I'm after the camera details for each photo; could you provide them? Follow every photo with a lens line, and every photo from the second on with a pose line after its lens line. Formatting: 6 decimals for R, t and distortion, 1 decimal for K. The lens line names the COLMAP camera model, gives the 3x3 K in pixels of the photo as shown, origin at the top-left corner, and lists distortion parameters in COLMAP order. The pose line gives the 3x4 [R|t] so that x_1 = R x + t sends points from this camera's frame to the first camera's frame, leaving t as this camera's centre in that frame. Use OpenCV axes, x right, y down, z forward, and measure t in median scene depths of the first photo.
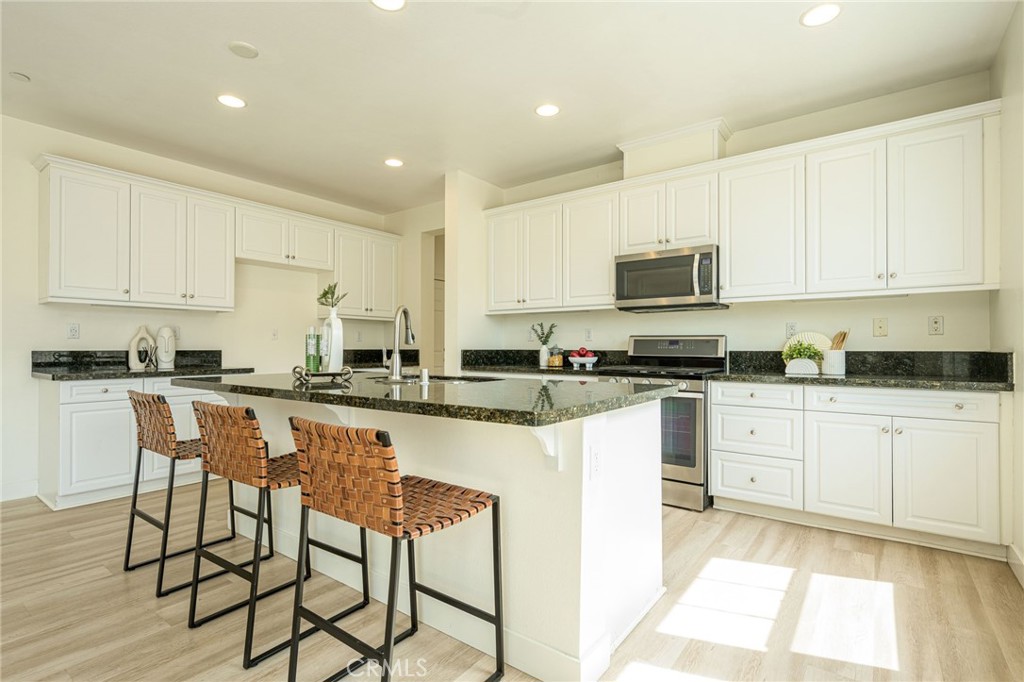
lens RADIAL K [[485.5, 0, 512.8], [0, 485.5, 344.2], [0, 0, 1]] dist [-0.001606, 0.000343]
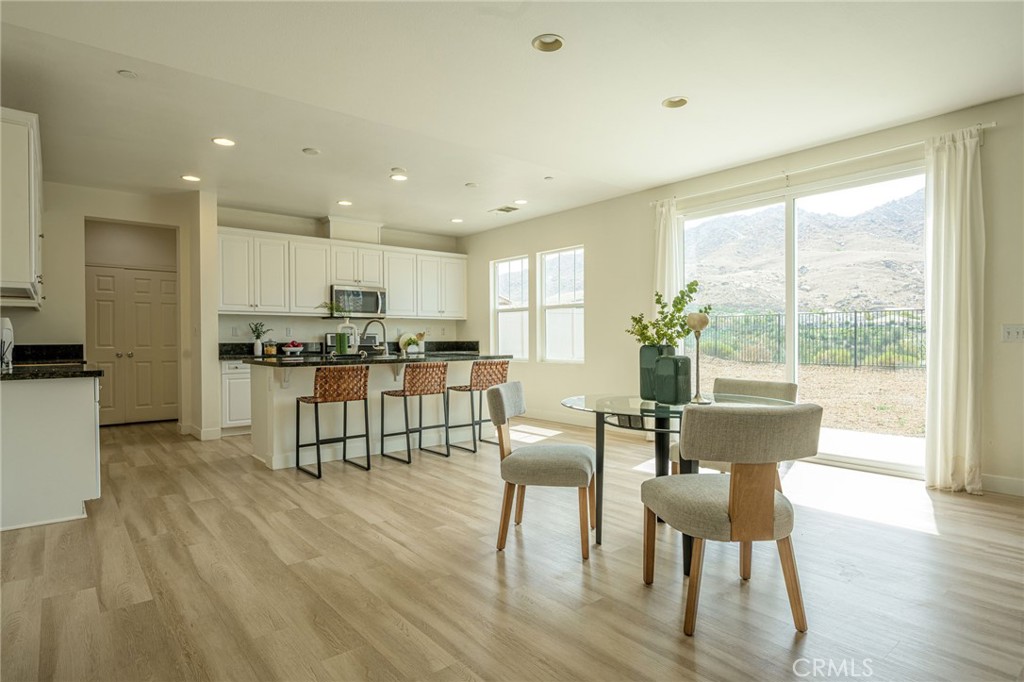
lens RADIAL K [[554.6, 0, 515.5], [0, 554.6, 342.3], [0, 0, 1]] dist [0.000964, -0.000907]
pose [[0.229858, -0.007069, 0.973199, -1.617199], [-0.000454, 0.999973, 0.007370, -0.001519], [-0.973224, -0.002136, 0.229848, -0.042555]]
